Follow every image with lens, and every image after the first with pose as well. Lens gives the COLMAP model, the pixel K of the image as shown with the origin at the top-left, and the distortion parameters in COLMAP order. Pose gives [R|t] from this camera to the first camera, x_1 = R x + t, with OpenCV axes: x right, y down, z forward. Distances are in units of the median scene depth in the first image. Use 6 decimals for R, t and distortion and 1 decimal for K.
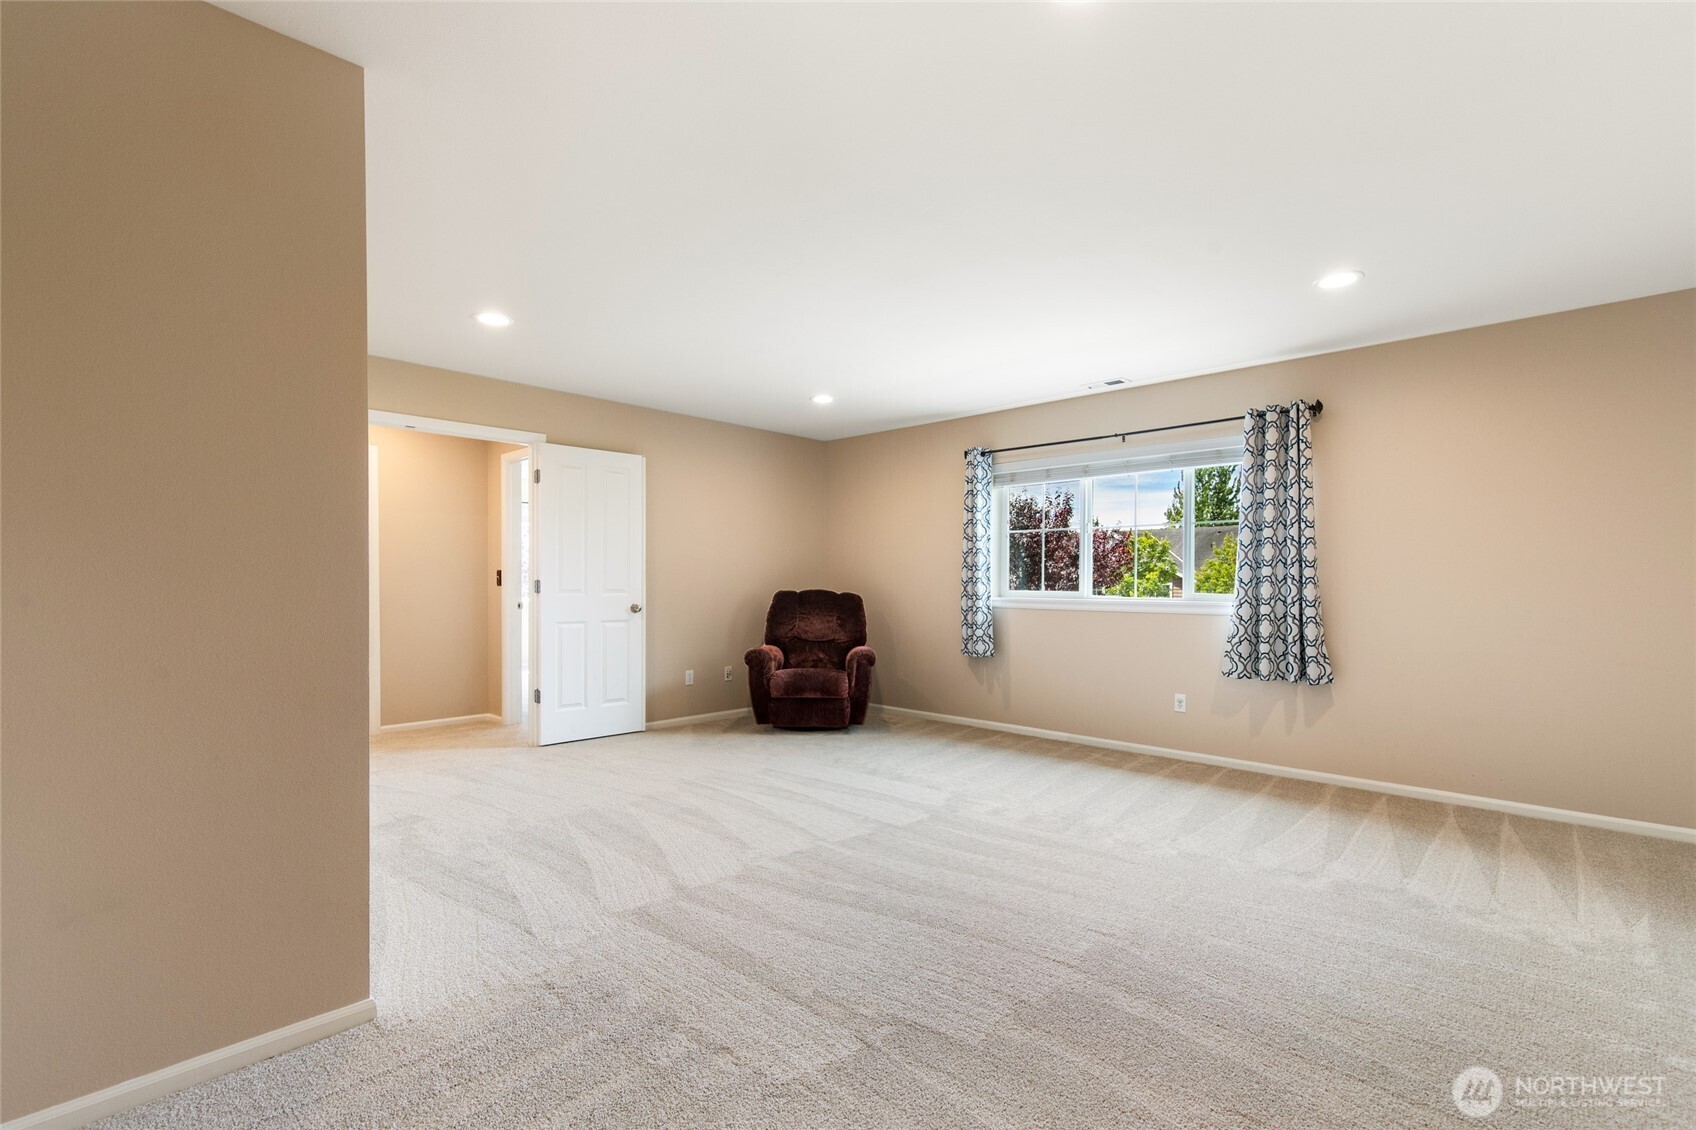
lens RADIAL K [[759.1, 0, 855.7], [0, 759.1, 570.9], [0, 0, 1]] dist [0.002539, 0.000385]
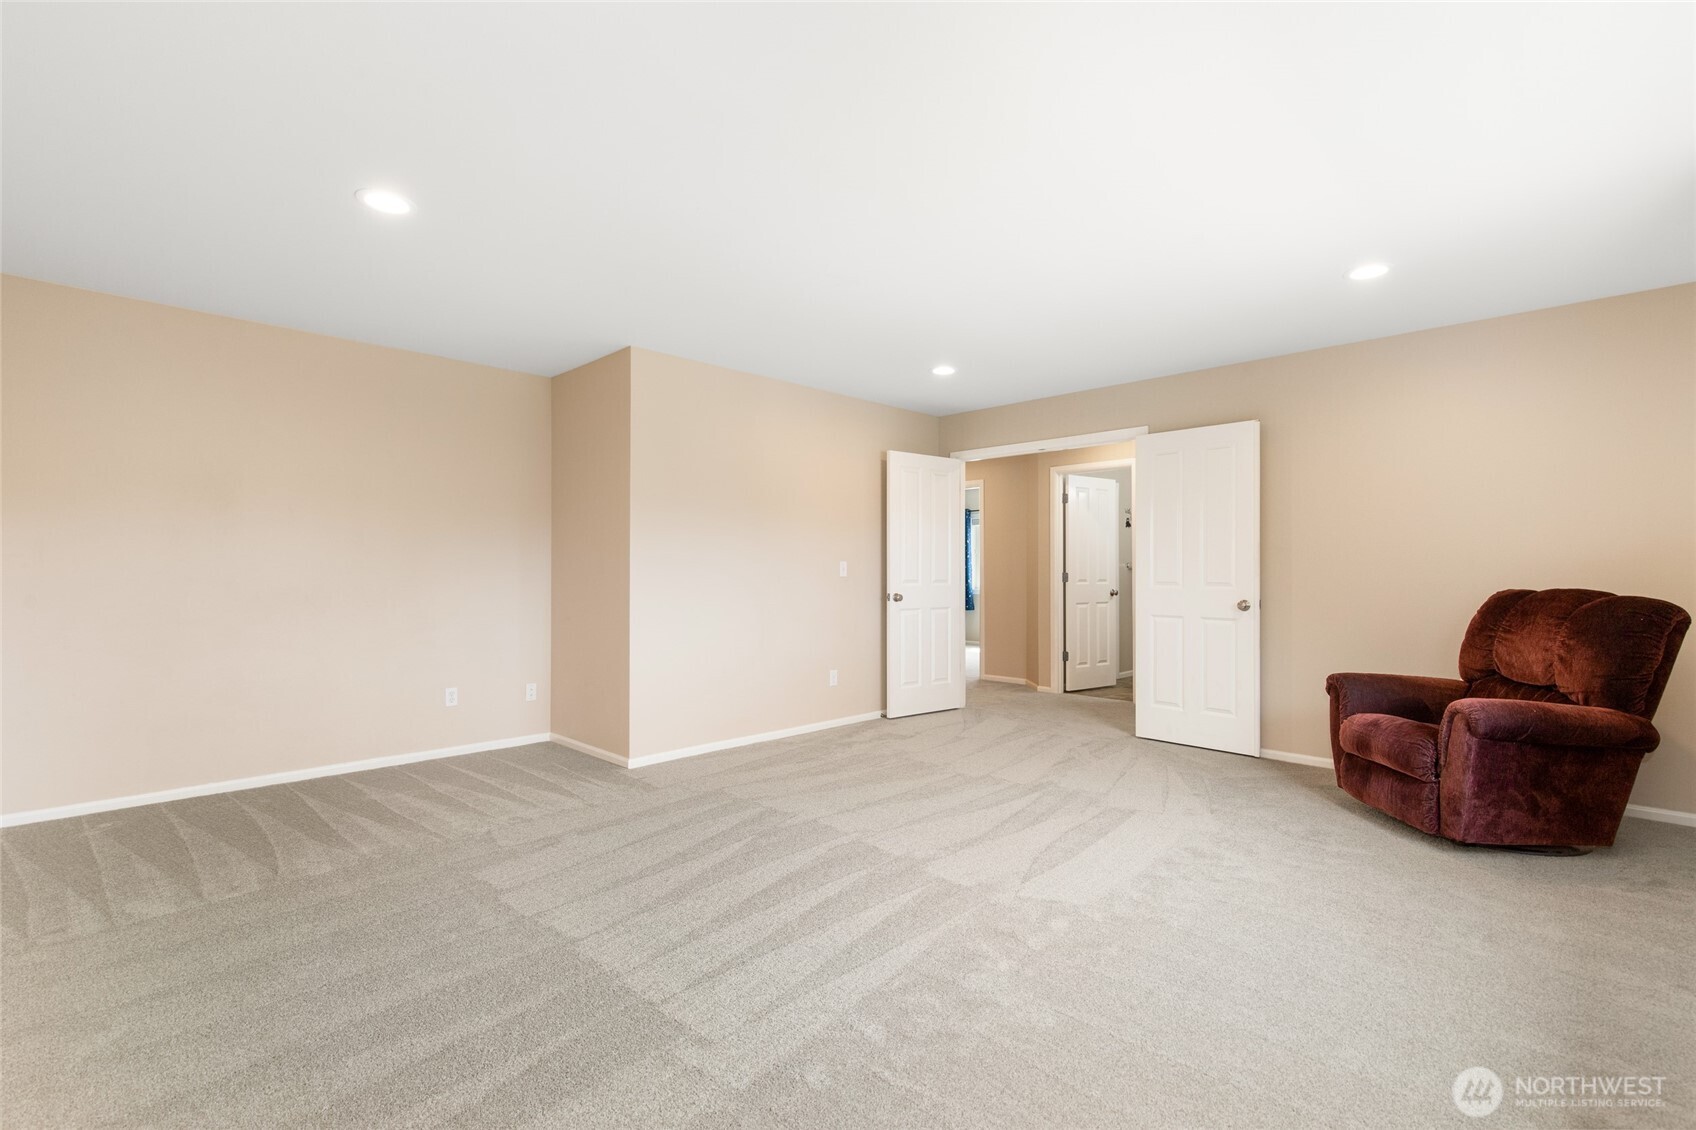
lens RADIAL K [[759.1, 0, 855.7], [0, 759.1, 570.9], [0, 0, 1]] dist [0.002539, 0.000385]
pose [[-0.018274, -0.005082, -0.999820, 0.708421], [0.014692, 0.999878, -0.005351, 0.012342], [0.999725, -0.014787, -0.018197, 0.760362]]
